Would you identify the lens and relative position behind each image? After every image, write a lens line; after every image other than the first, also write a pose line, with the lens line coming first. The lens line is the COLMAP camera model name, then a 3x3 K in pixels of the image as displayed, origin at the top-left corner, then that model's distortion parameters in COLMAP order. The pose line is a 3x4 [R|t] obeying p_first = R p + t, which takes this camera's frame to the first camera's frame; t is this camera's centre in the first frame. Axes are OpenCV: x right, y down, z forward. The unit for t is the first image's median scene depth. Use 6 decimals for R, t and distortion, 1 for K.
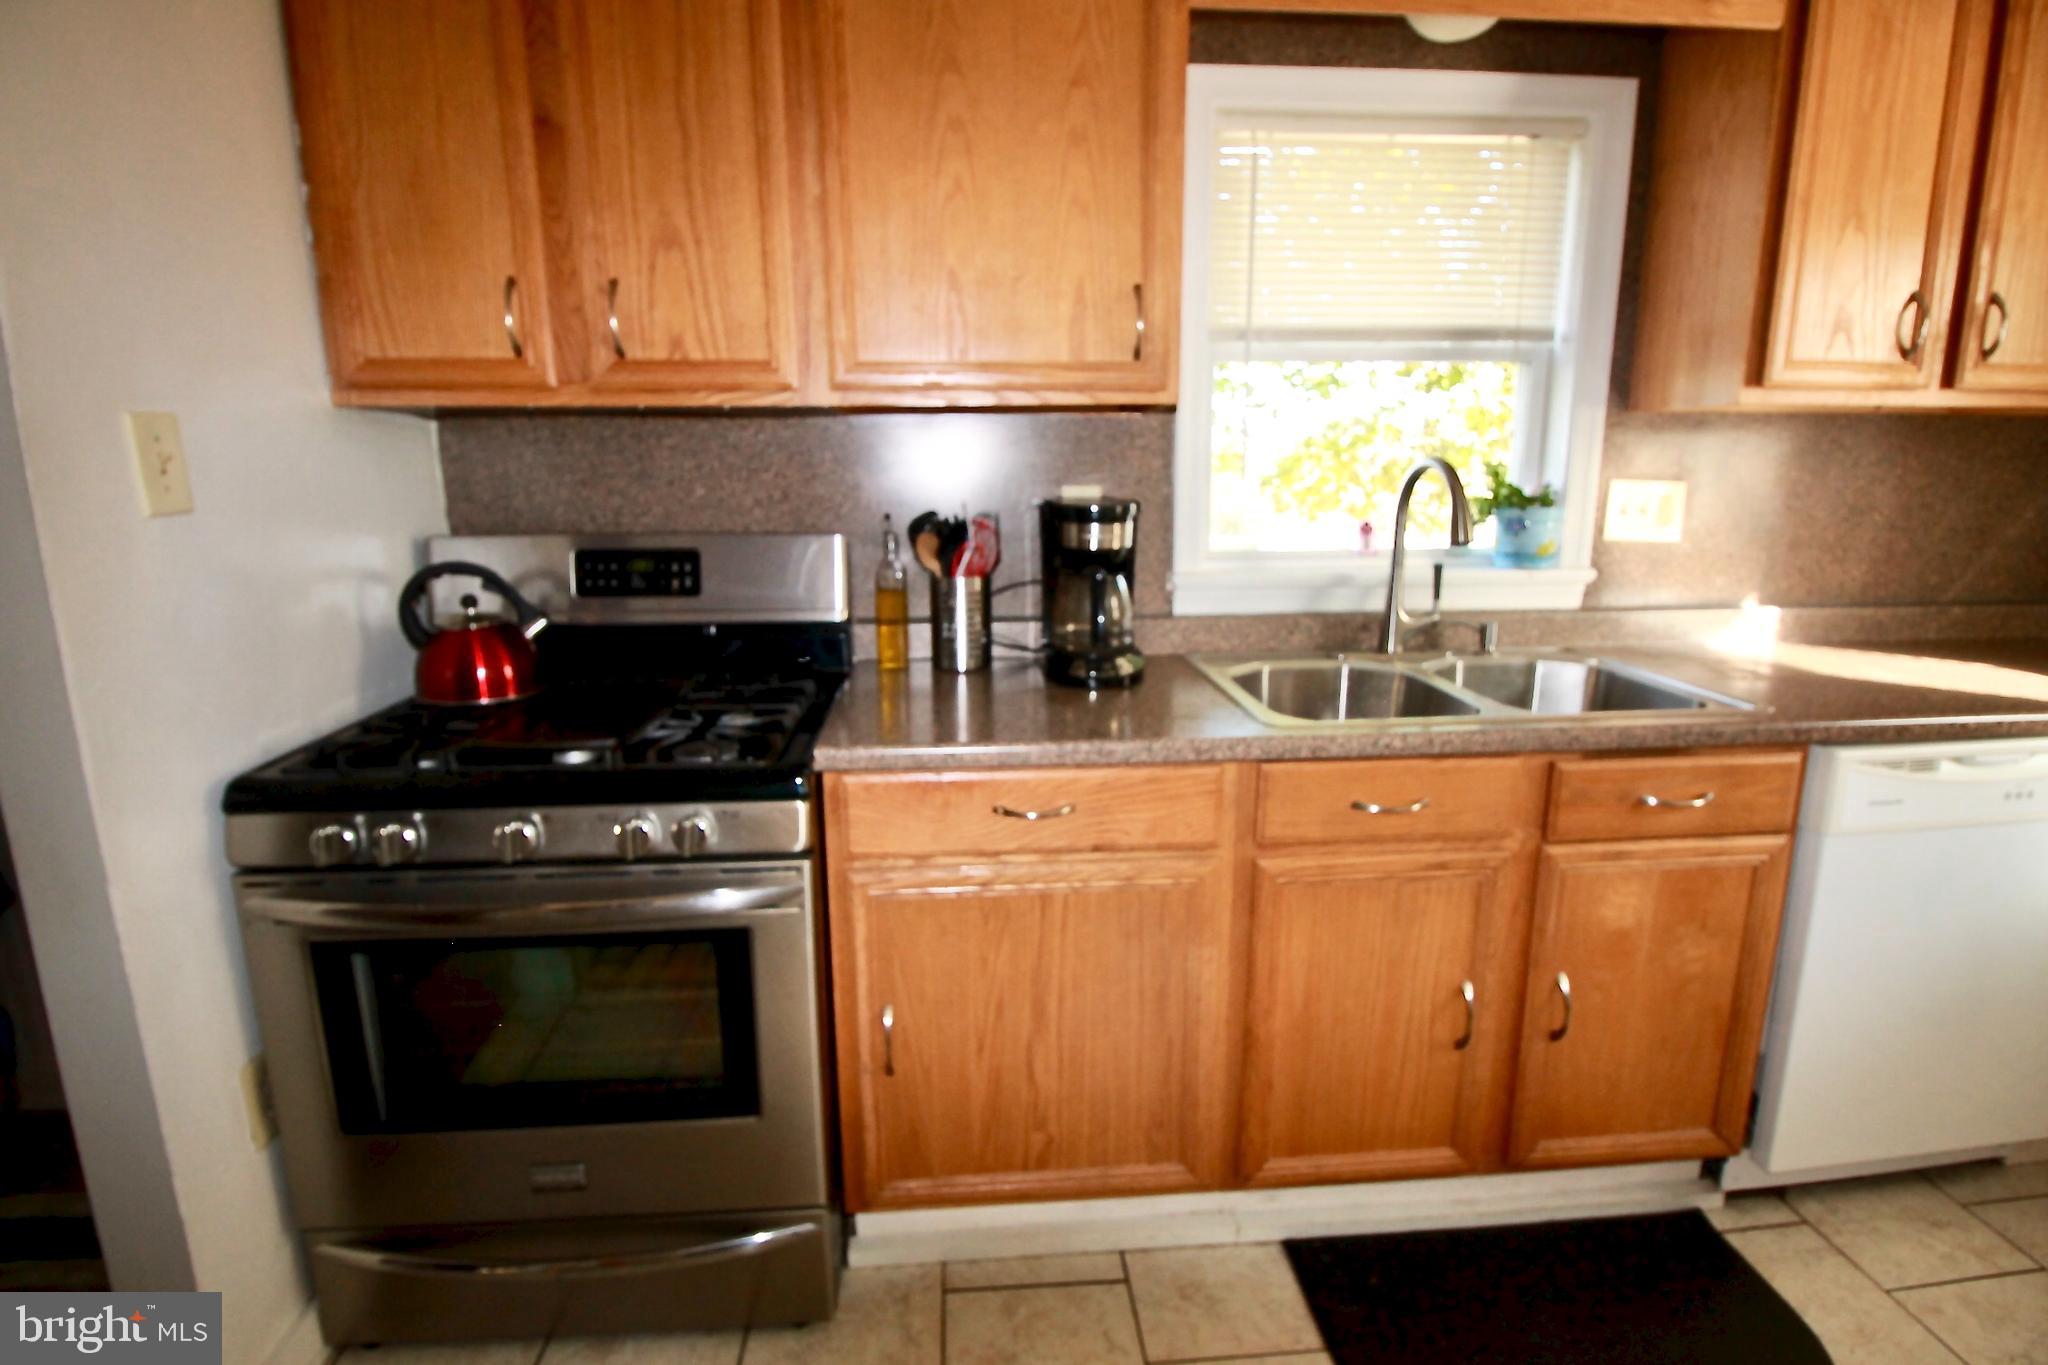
lens RADIAL K [[966.3, 0, 1020.5], [0, 966.3, 667.6], [0, 0, 1]] dist [-0.009510, -0.005666]
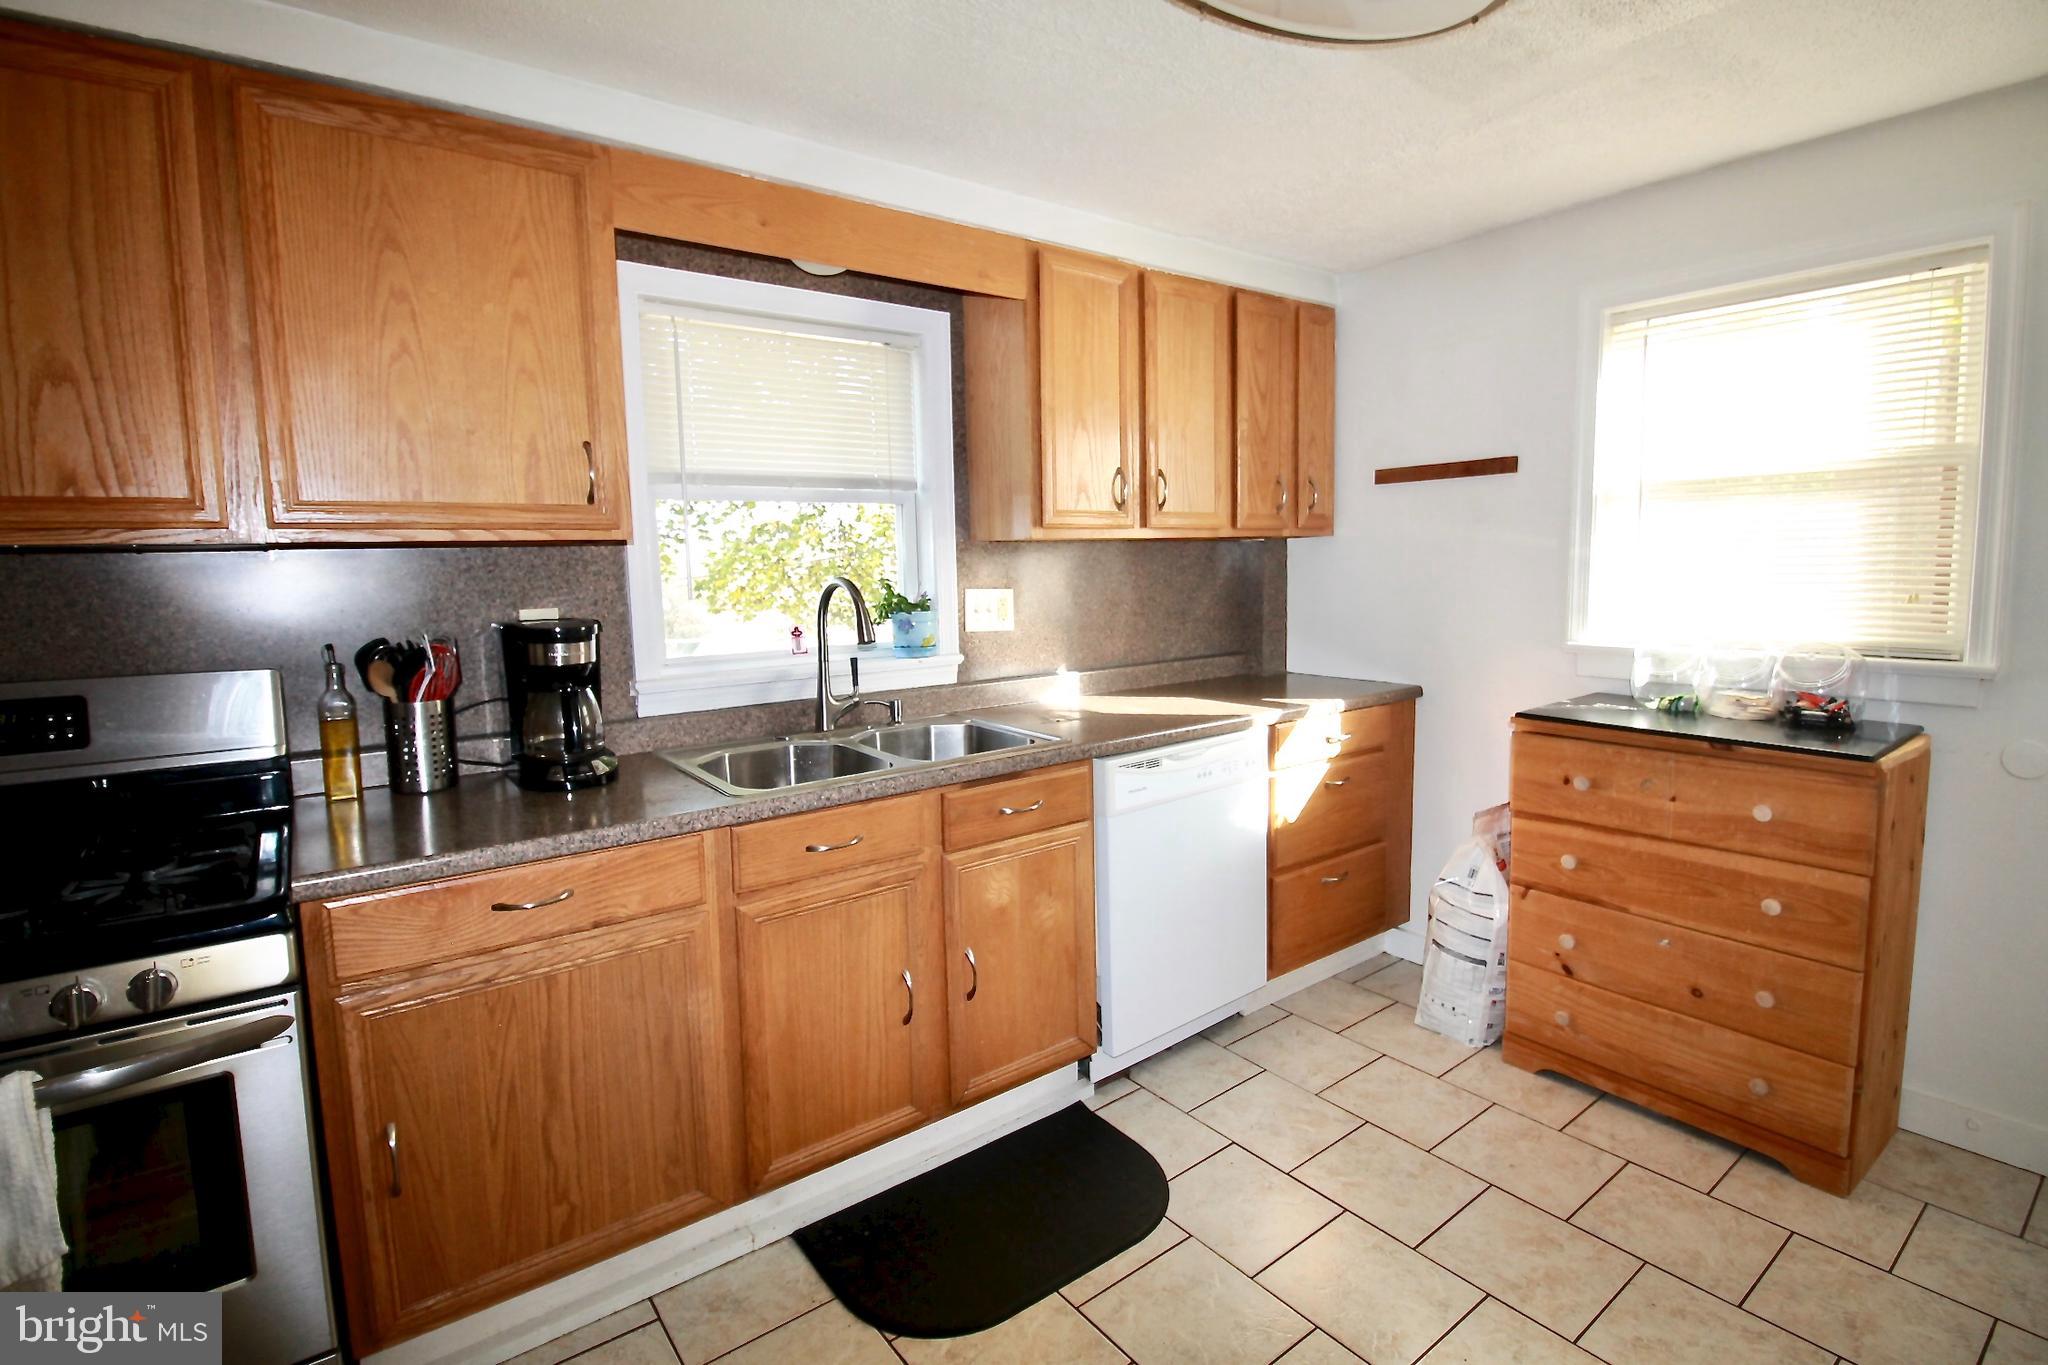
lens RADIAL K [[966.3, 0, 1035.0], [0, 966.3, 656.4], [0, 0, 1]] dist [-0.009510, -0.005666]
pose [[0.836104, -0.063954, 0.544830, -0.079231], [0.123824, 0.989551, -0.073864, 0.018771], [-0.534414, 0.129221, 0.835287, -0.247261]]
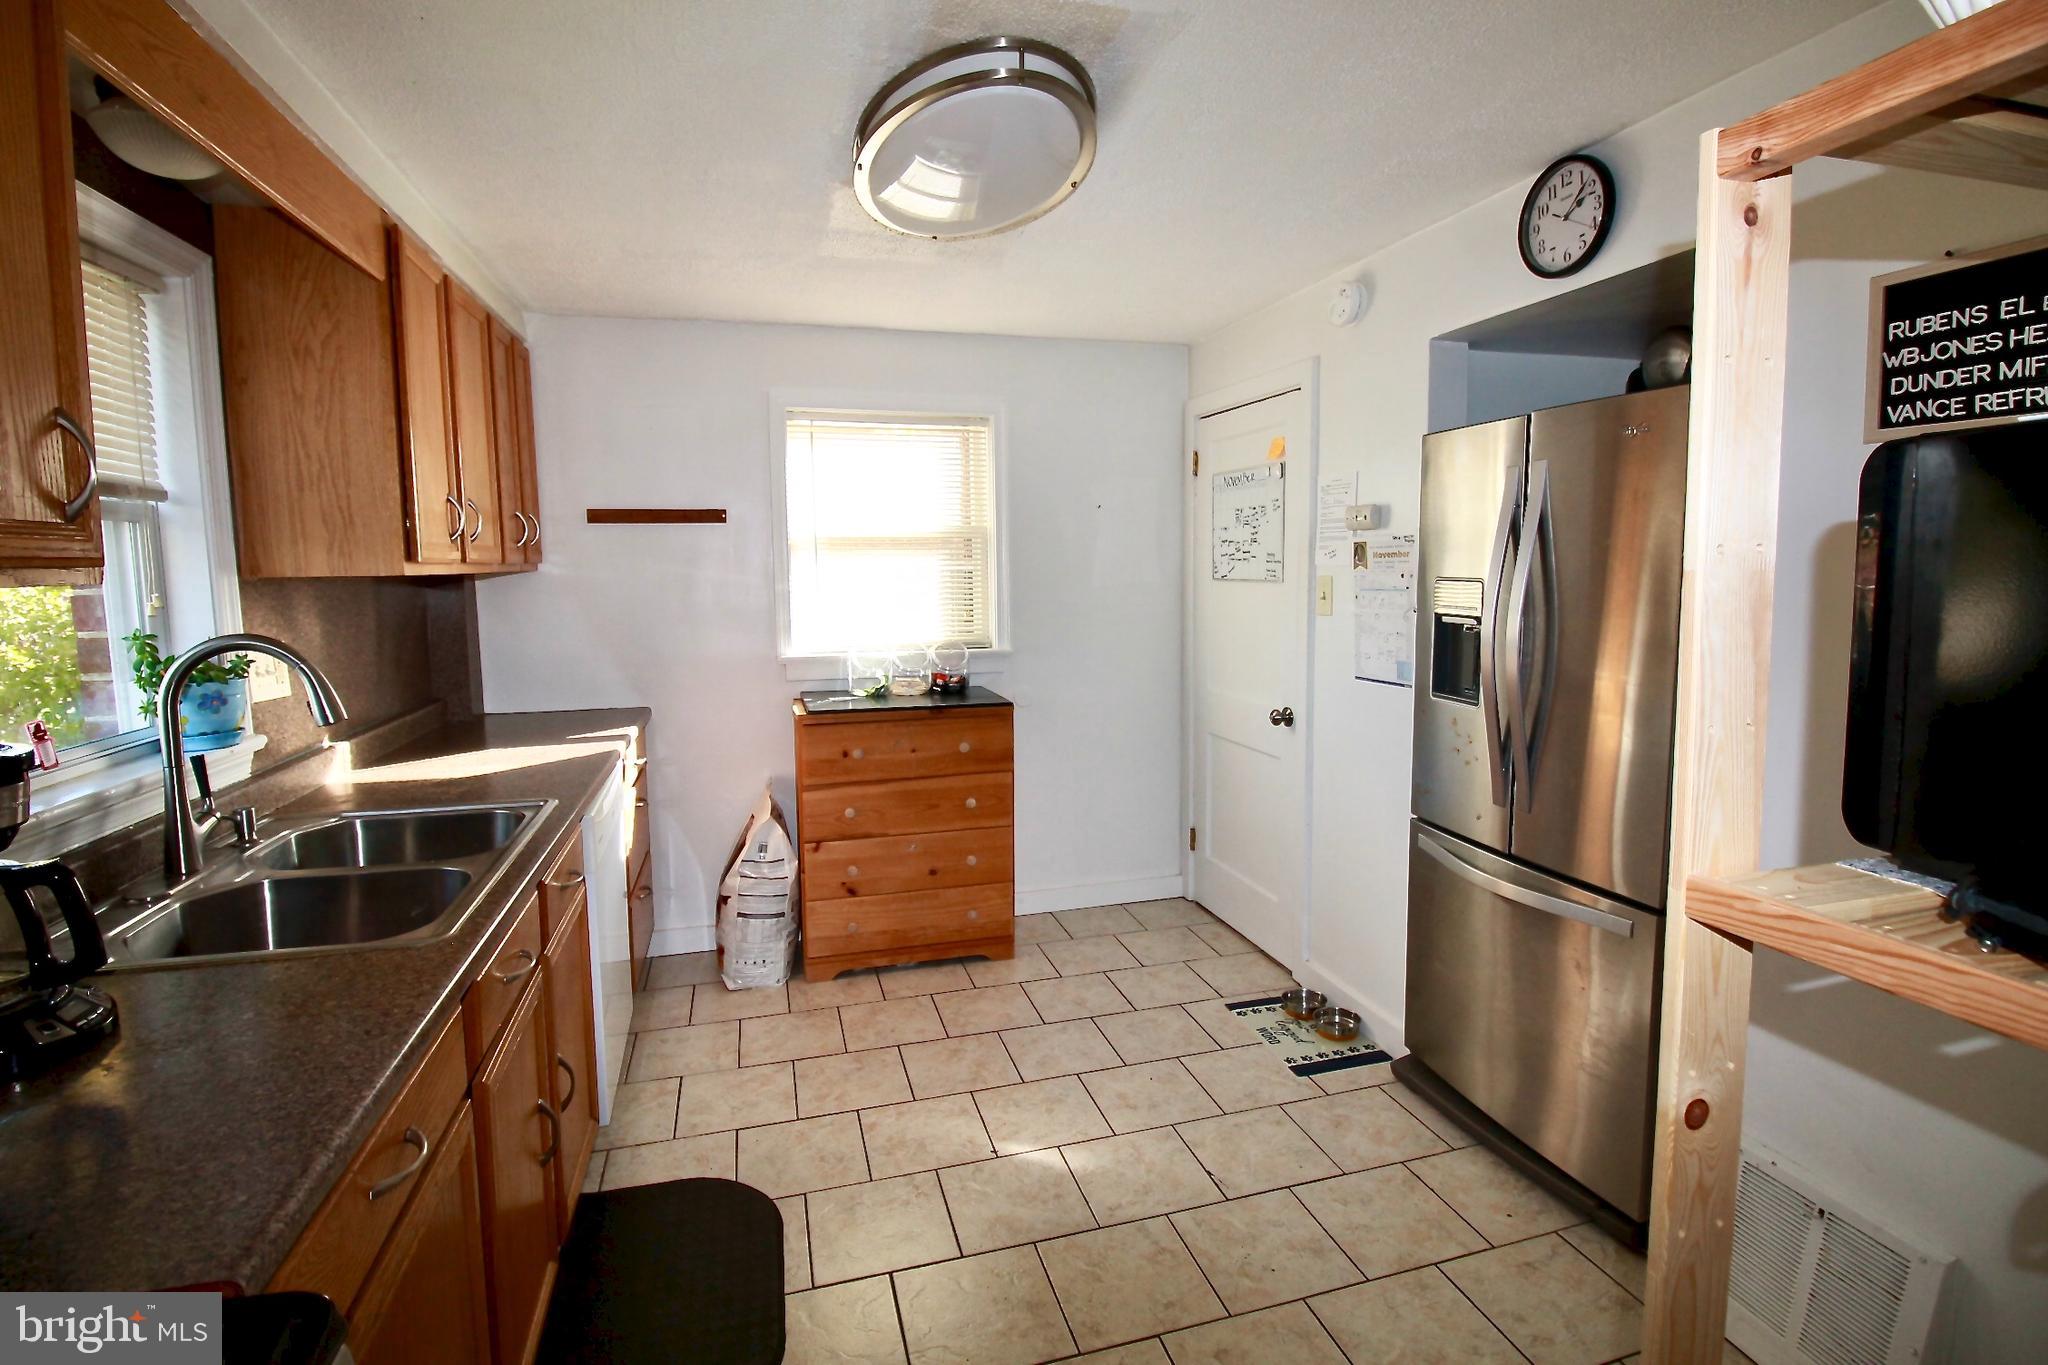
lens RADIAL K [[966.3, 0, 1031.9], [0, 966.3, 653.7], [0, 0, 1]] dist [-0.009510, -0.005666]
pose [[-0.206763, -0.081424, 0.974997, -0.656098], [0.208549, 0.969961, 0.125230, -0.179886], [-0.955906, 0.229228, -0.183571, 0.527866]]
